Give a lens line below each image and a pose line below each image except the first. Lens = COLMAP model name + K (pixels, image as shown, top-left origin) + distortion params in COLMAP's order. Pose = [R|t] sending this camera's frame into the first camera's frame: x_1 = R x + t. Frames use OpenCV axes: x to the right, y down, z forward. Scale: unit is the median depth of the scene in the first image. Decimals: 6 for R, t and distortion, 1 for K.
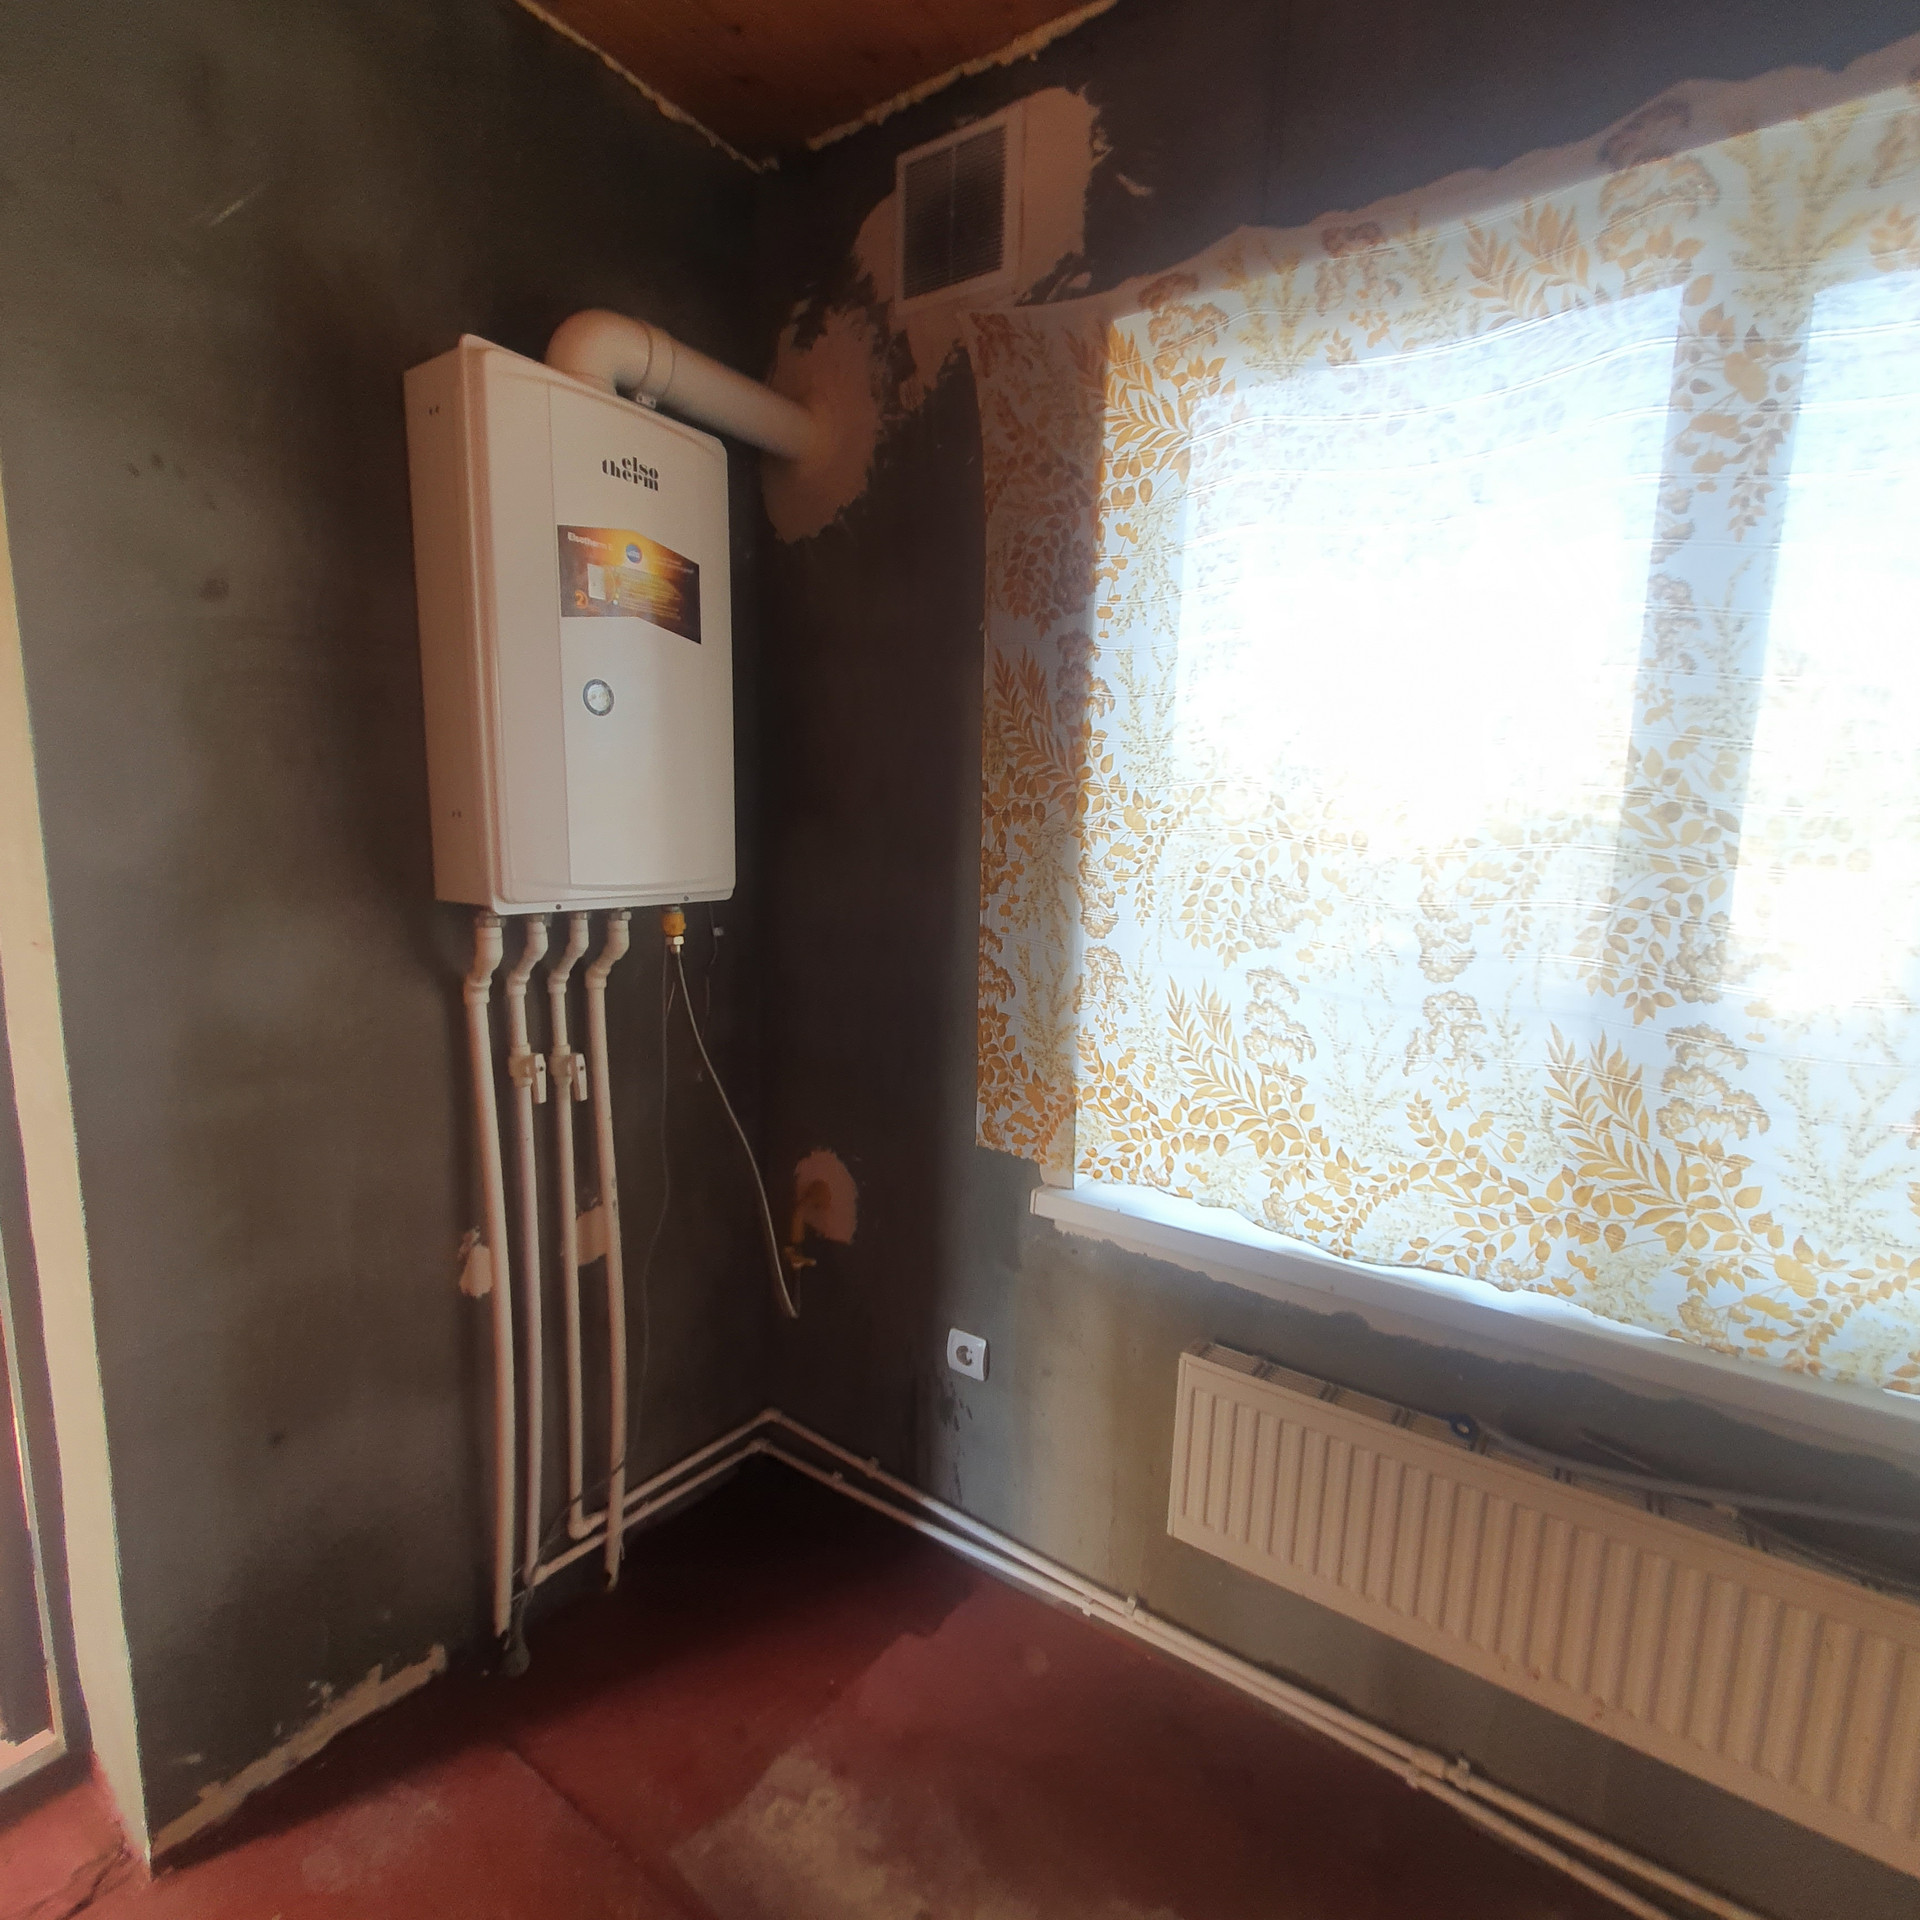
lens RADIAL K [[1082.7, 0, 958.6], [0, 1082.7, 998.8], [0, 0, 1]] dist [-0.039834, 0.036515]
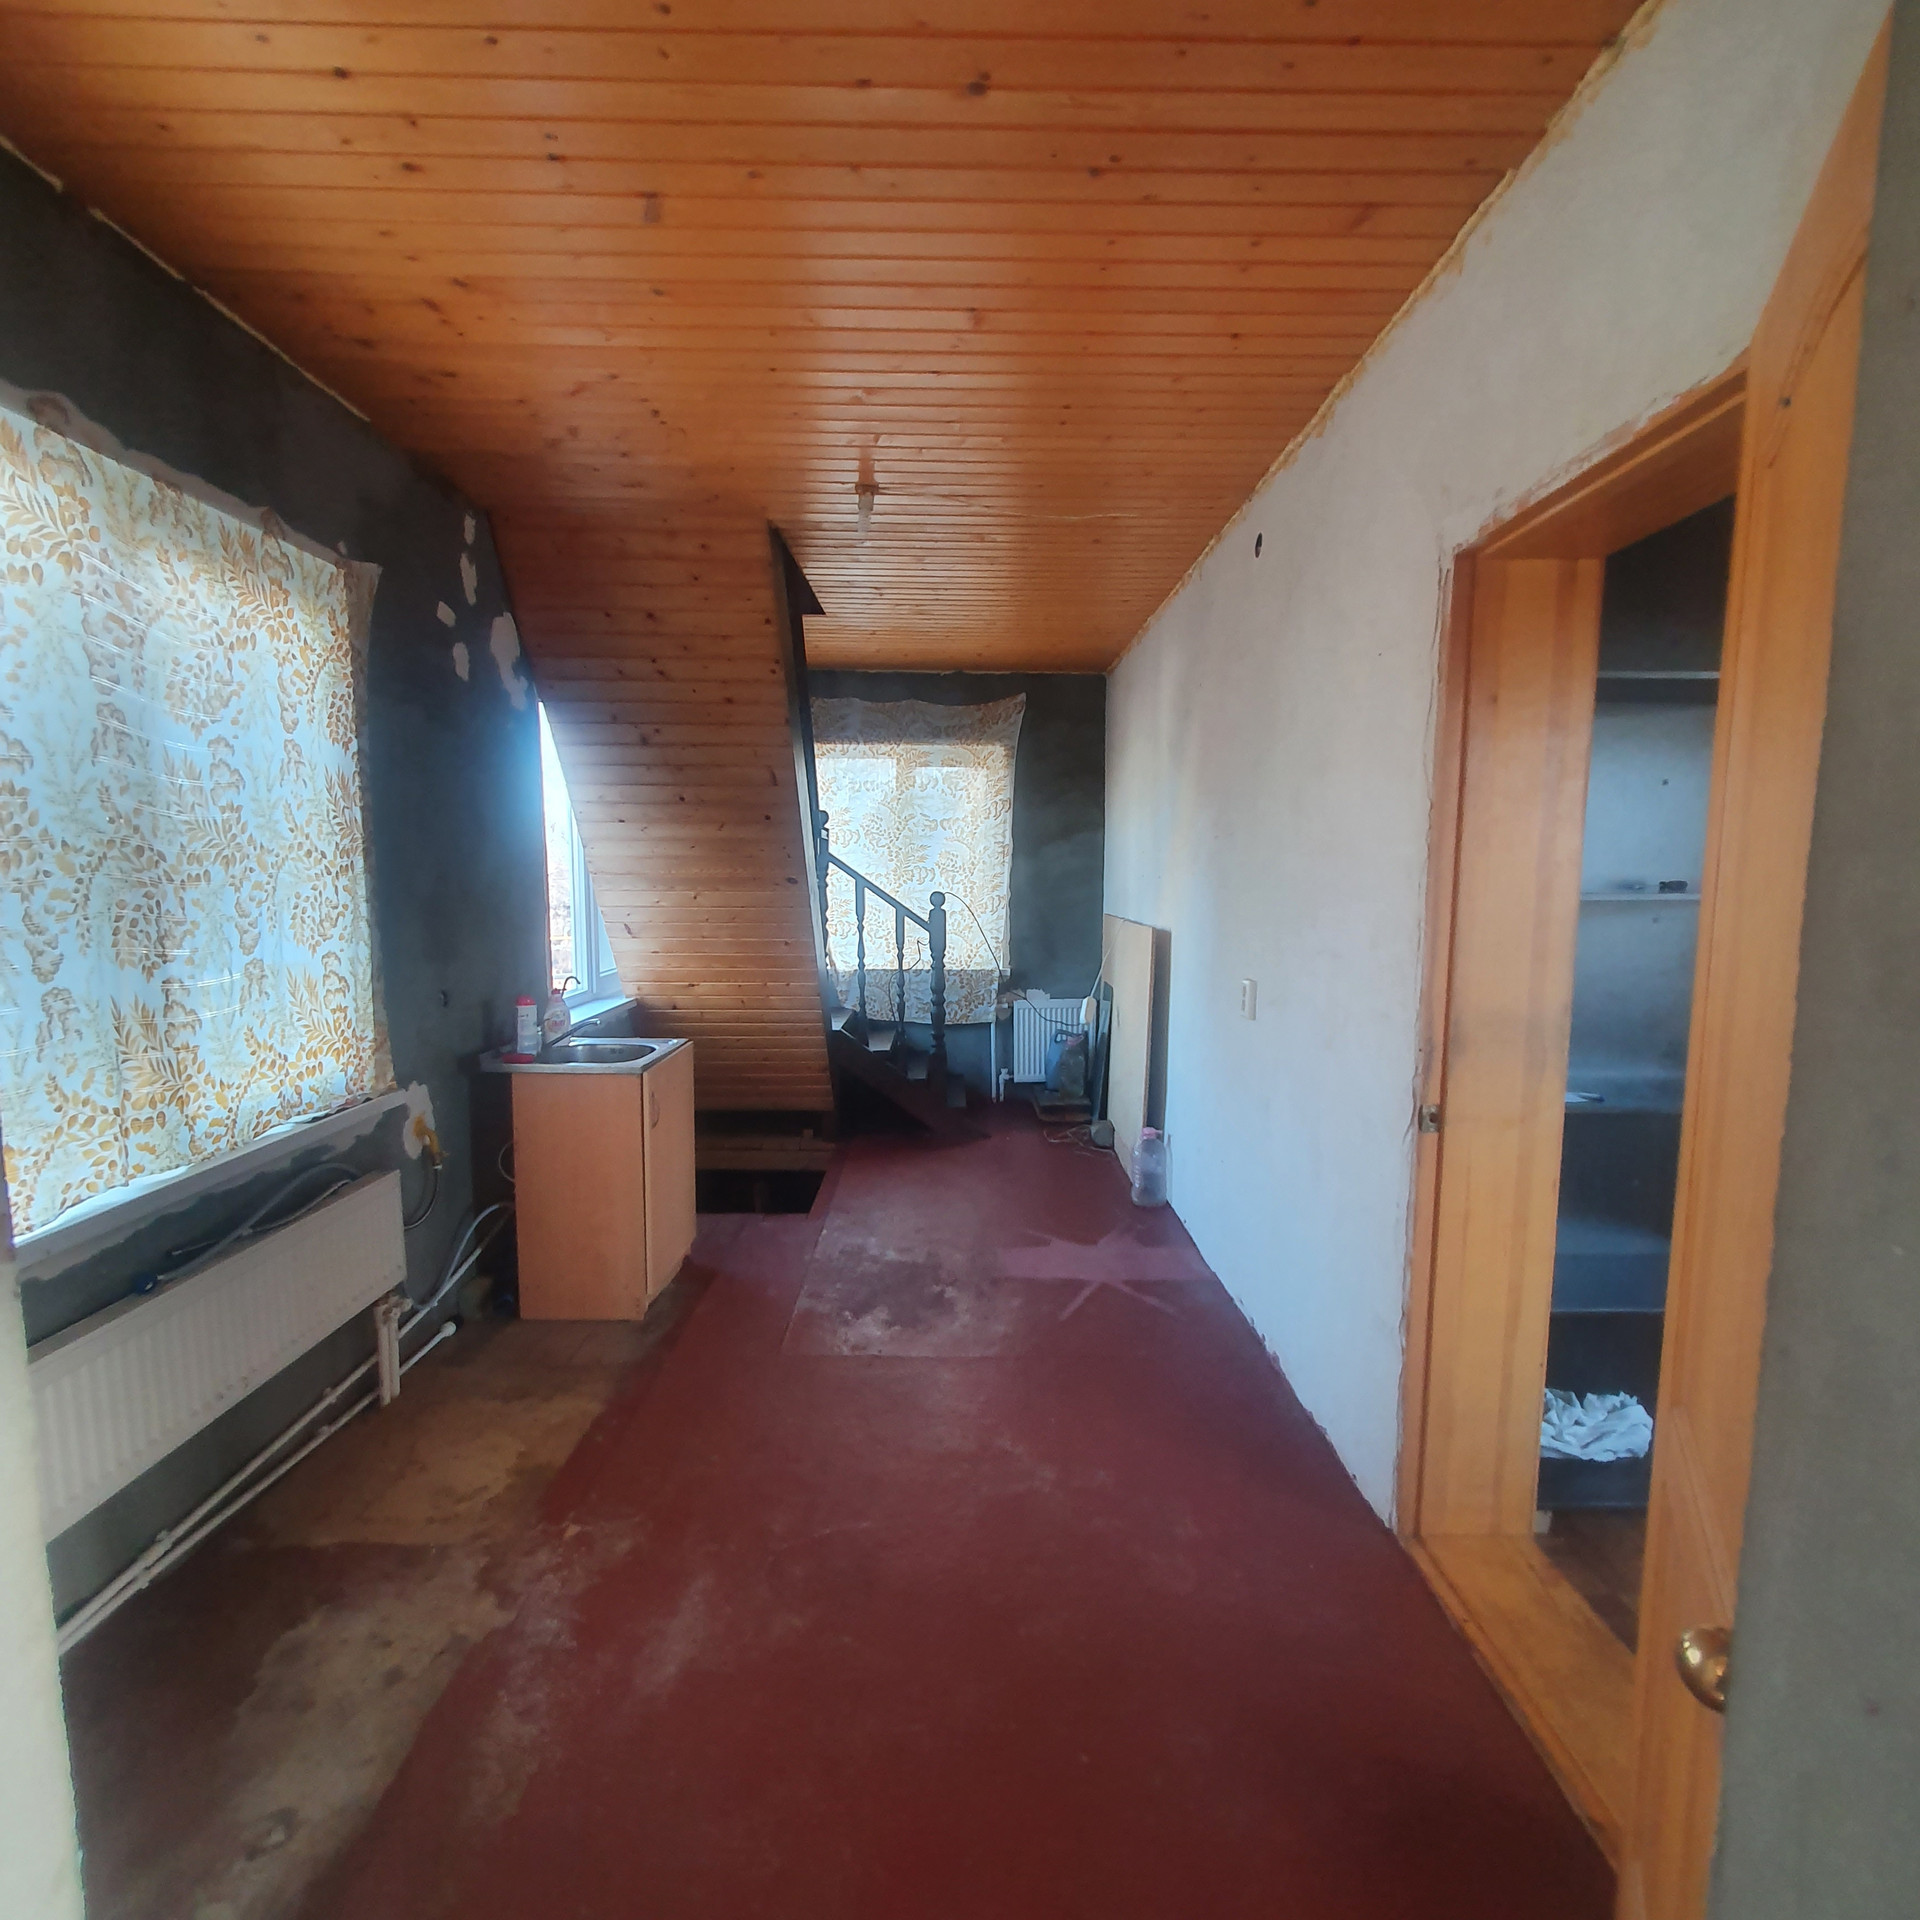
lens RADIAL K [[995.8, 0, 948.6], [0, 995.8, 975.3], [0, 0, 1]] dist [0.000959, 0.000626]
pose [[-0.609888, -0.116853, 0.783825, -1.217672], [0.100399, 0.969707, 0.222684, -0.192958], [-0.786102, 0.214507, -0.579681, 0.899638]]
